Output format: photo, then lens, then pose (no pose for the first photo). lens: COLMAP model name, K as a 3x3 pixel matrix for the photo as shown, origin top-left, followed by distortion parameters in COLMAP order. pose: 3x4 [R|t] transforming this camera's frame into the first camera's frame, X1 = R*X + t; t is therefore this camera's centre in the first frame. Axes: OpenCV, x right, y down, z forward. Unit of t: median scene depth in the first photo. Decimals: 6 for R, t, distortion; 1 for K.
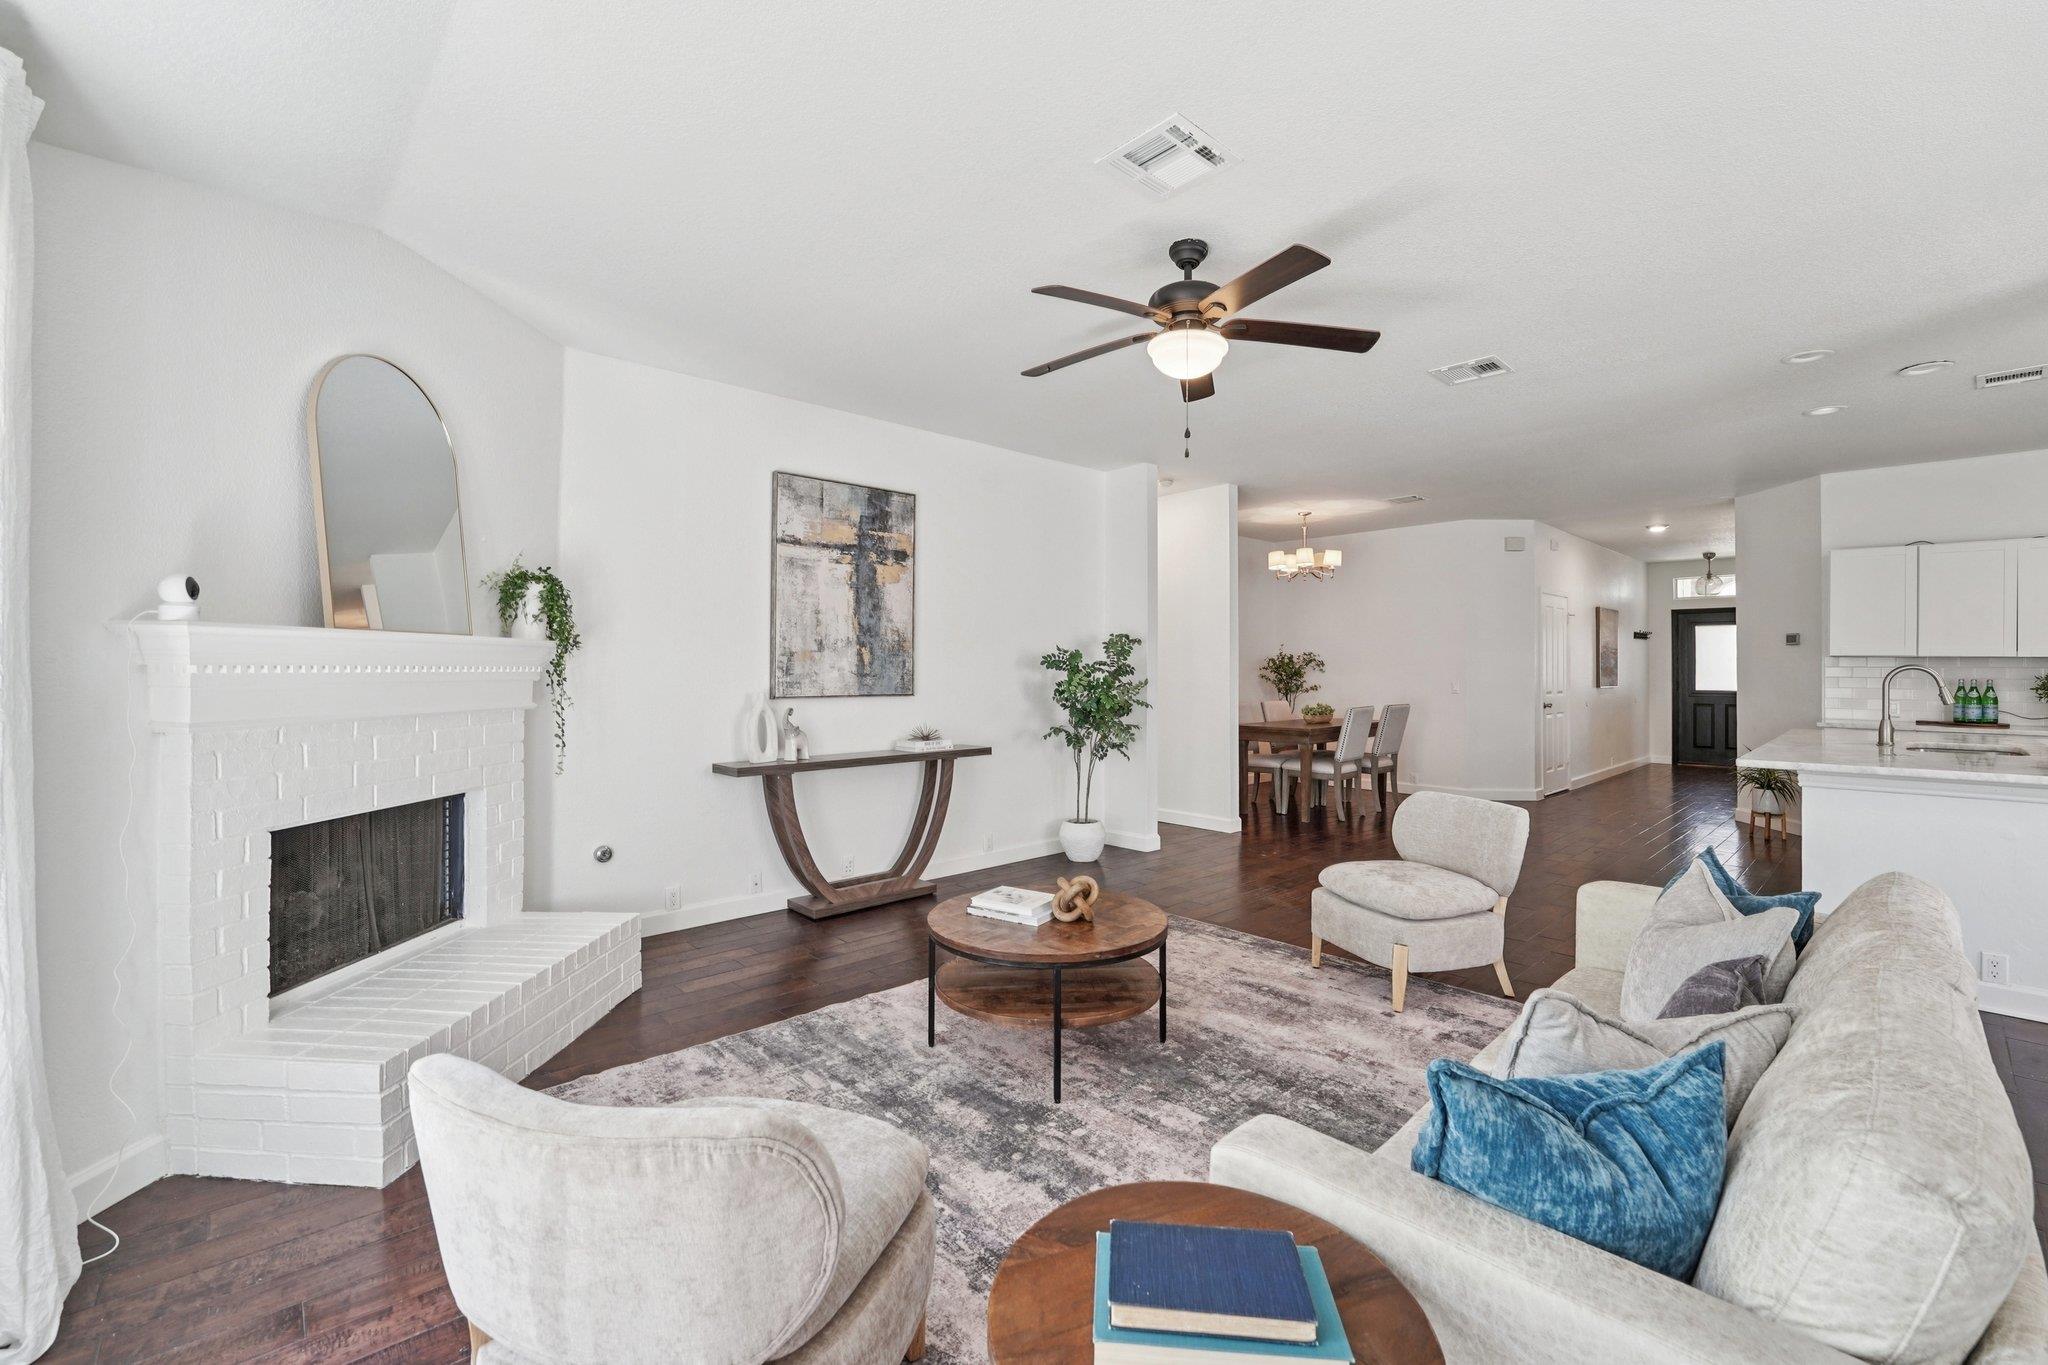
lens RADIAL K [[854.8, 0, 1025.5], [0, 854.8, 654.6], [0, 0, 1]] dist [-0.027831, 0.003432]
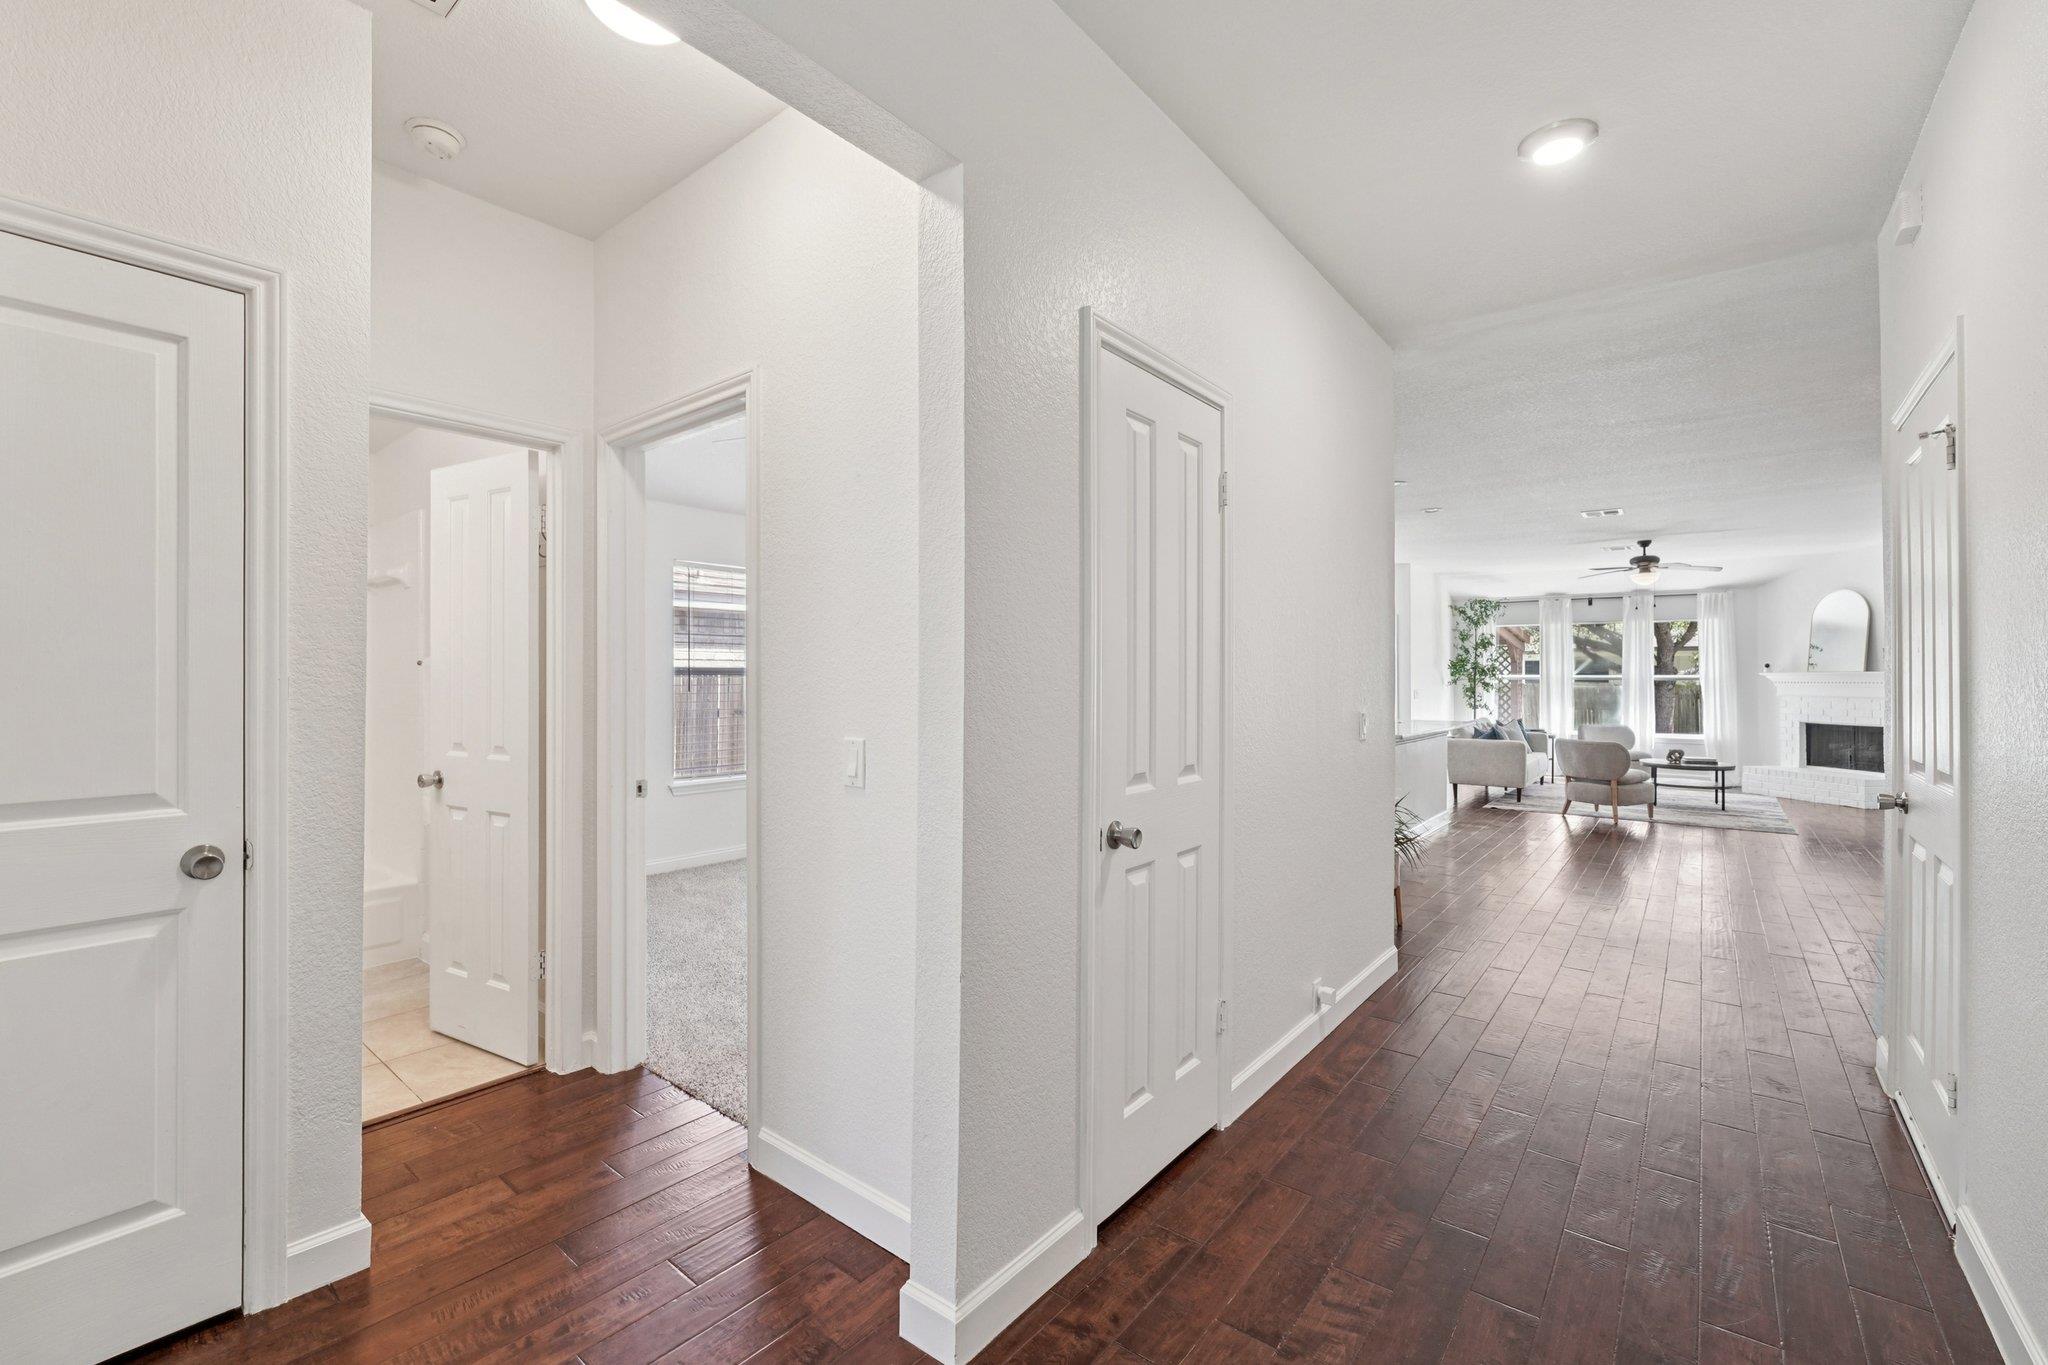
lens RADIAL K [[854.8, 0, 1035.9], [0, 854.8, 664.6], [0, 0, 1]] dist [-0.027831, 0.003432]
pose [[-0.988256, -0.009703, -0.152502, 1.708372], [-0.004733, 0.999447, -0.032916, 0.040827], [0.152737, -0.031808, -0.987755, 2.225655]]
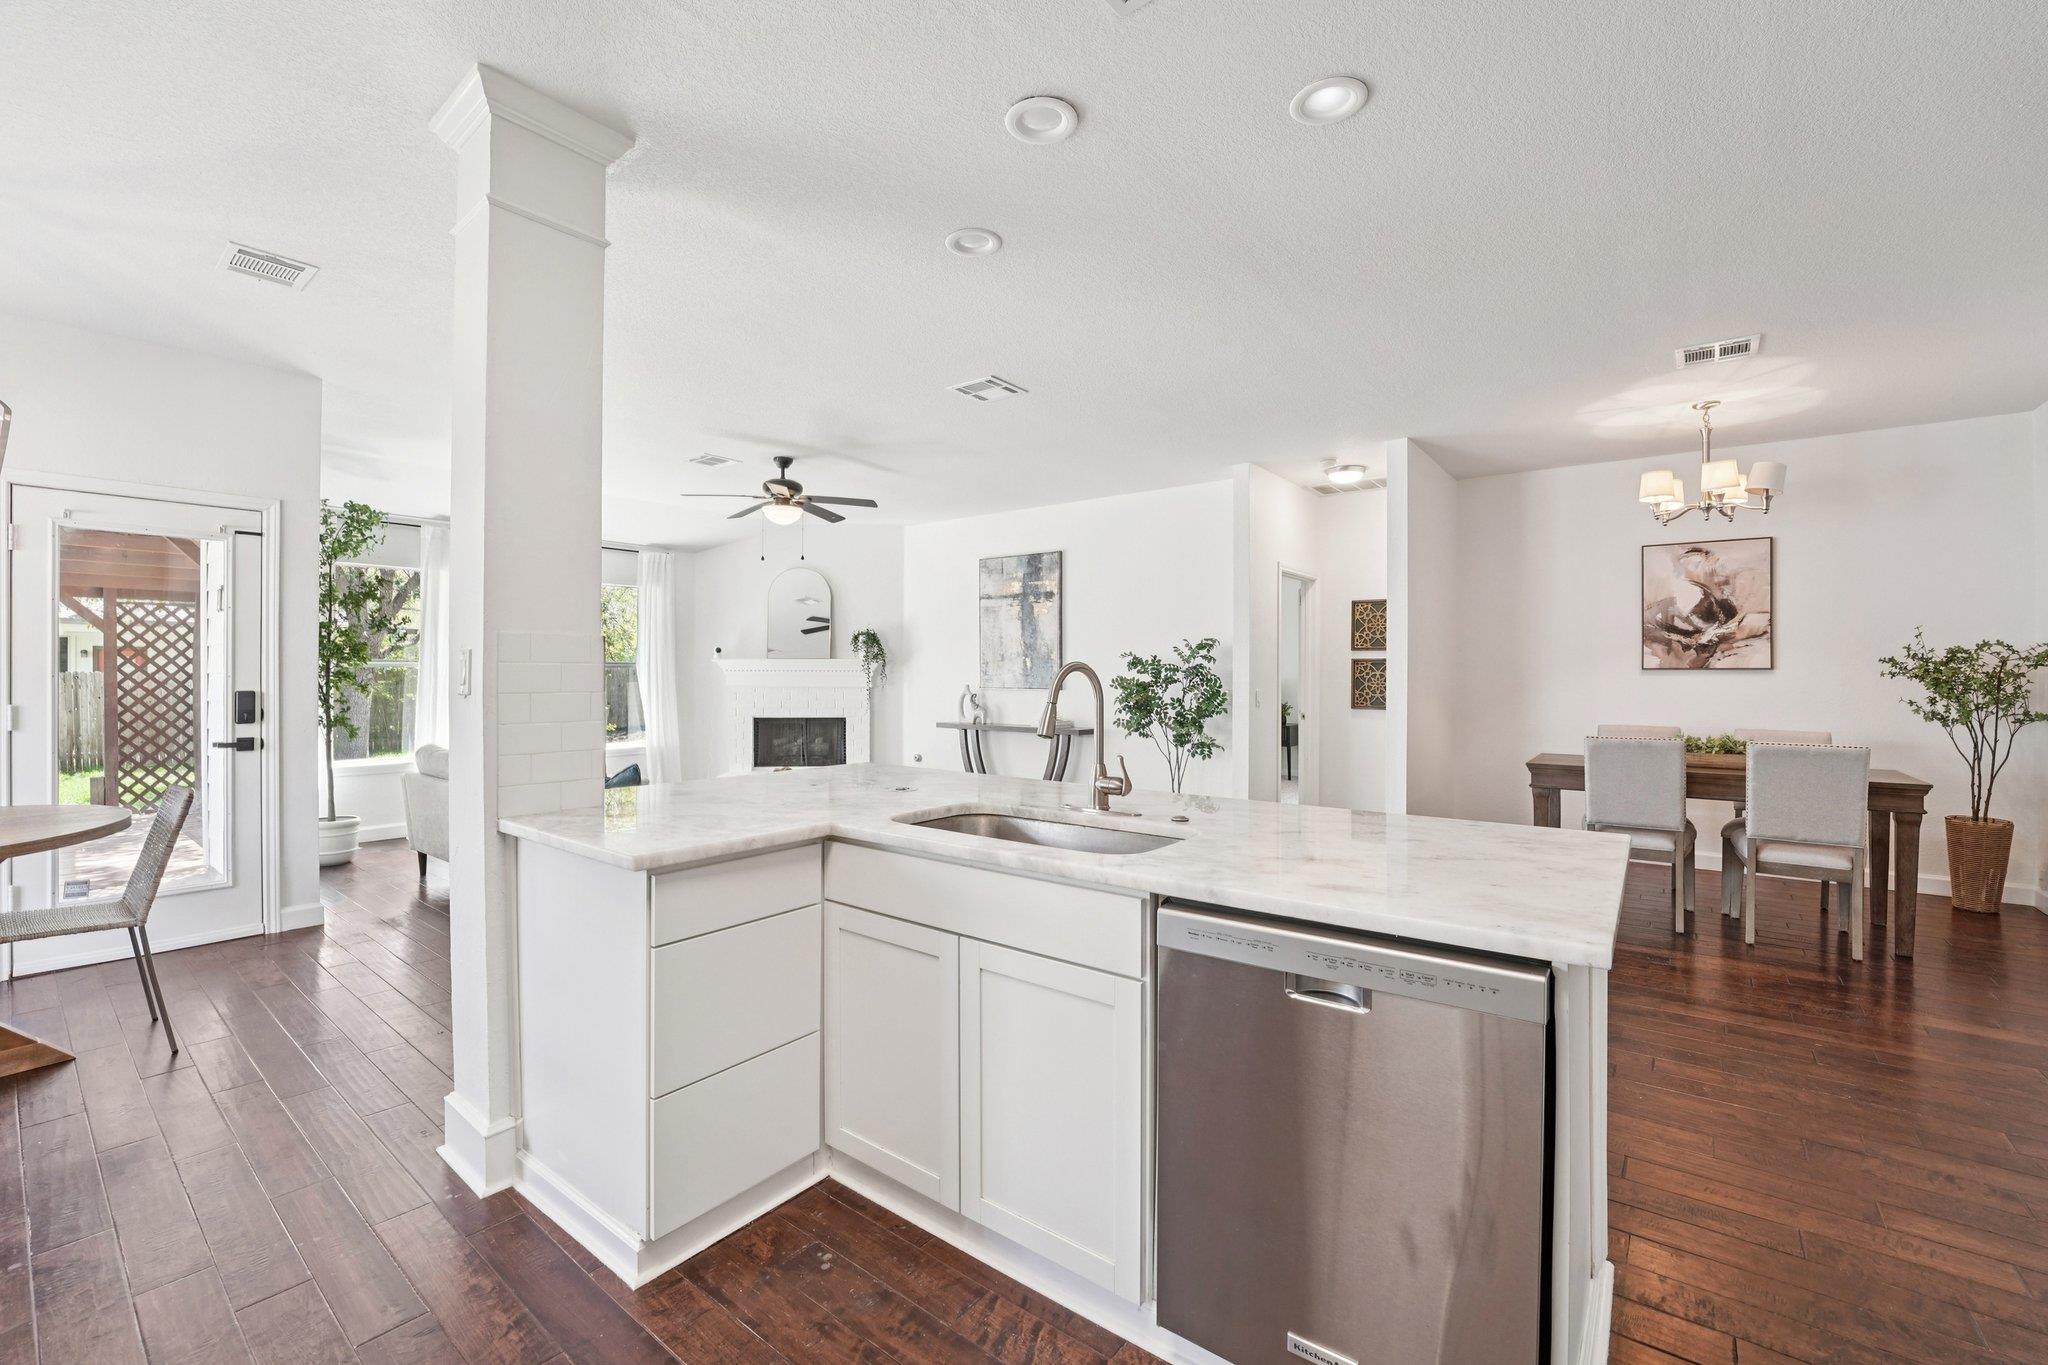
lens RADIAL K [[854.8, 0, 1010.9], [0, 854.8, 669.9], [0, 0, 1]] dist [-0.027831, 0.003432]
pose [[0.154769, -0.002271, -0.987948, 1.384063], [0.012939, 0.999916, -0.000272, 0.014150], [0.987866, -0.012741, 0.154785, 0.748256]]
